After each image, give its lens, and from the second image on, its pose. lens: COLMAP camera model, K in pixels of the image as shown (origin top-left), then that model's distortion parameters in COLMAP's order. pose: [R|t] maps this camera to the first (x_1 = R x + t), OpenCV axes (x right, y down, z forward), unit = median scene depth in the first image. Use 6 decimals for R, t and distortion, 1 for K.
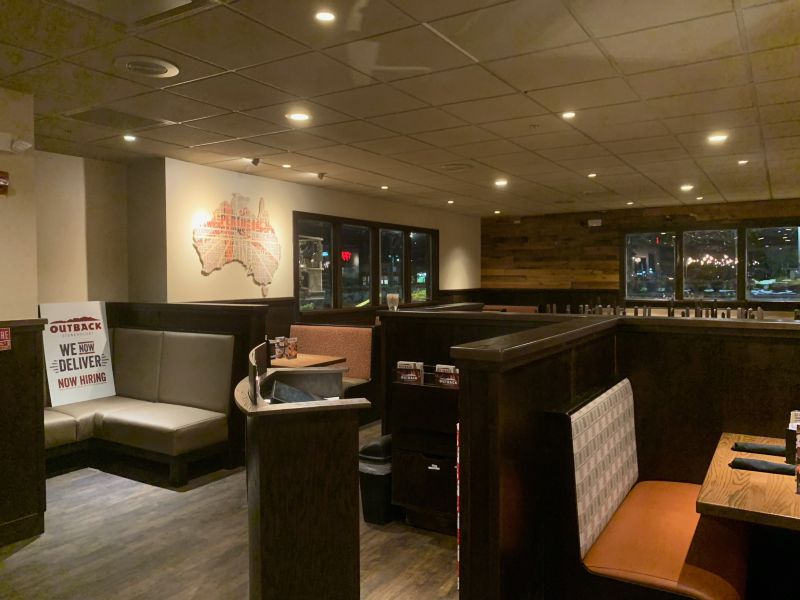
lens RADIAL K [[610.0, 0, 404.8], [0, 610.0, 300.6], [0, 0, 1]] dist [0.031057, -0.028374]
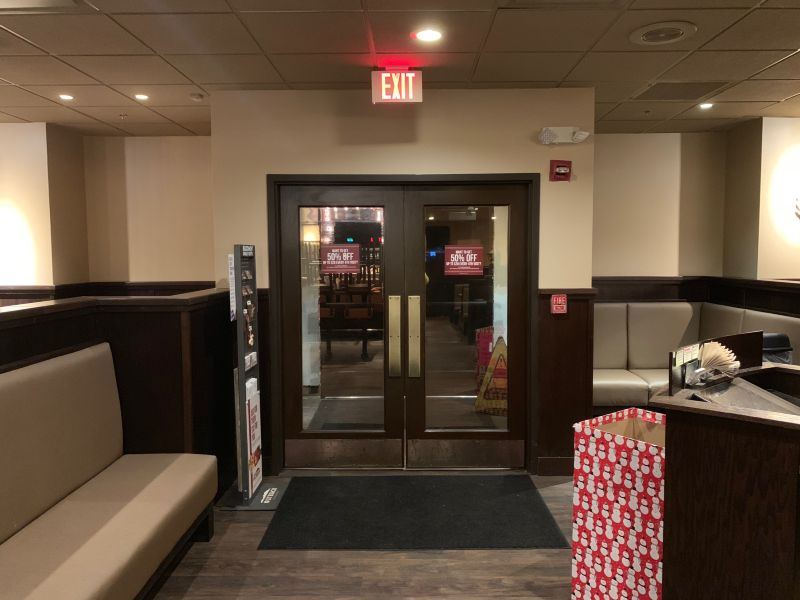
lens RADIAL K [[610.0, 0, 407.6], [0, 610.0, 298.5], [0, 0, 1]] dist [0.031057, -0.028374]
pose [[0.544289, 0.062518, -0.836565, 0.088724], [-0.028869, 0.998024, 0.055802, -0.002704], [0.838401, -0.006222, 0.545019, 0.061298]]
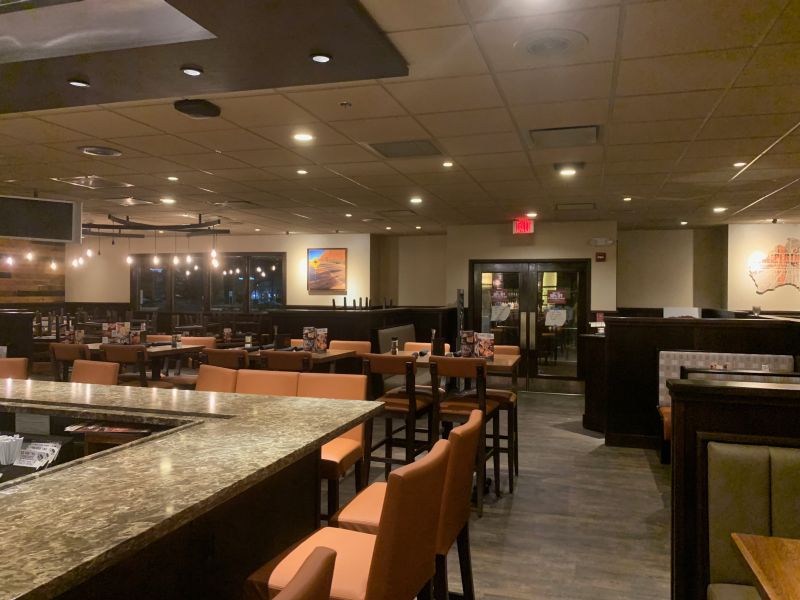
lens RADIAL K [[610.0, 0, 397.2], [0, 610.0, 298.3], [0, 0, 1]] dist [0.031057, -0.028374]
pose [[0.273365, 0.015758, -0.961781, 0.907301], [-0.047047, 0.998888, 0.002994, 0.008374], [0.960759, 0.044430, 0.273803, -0.309628]]
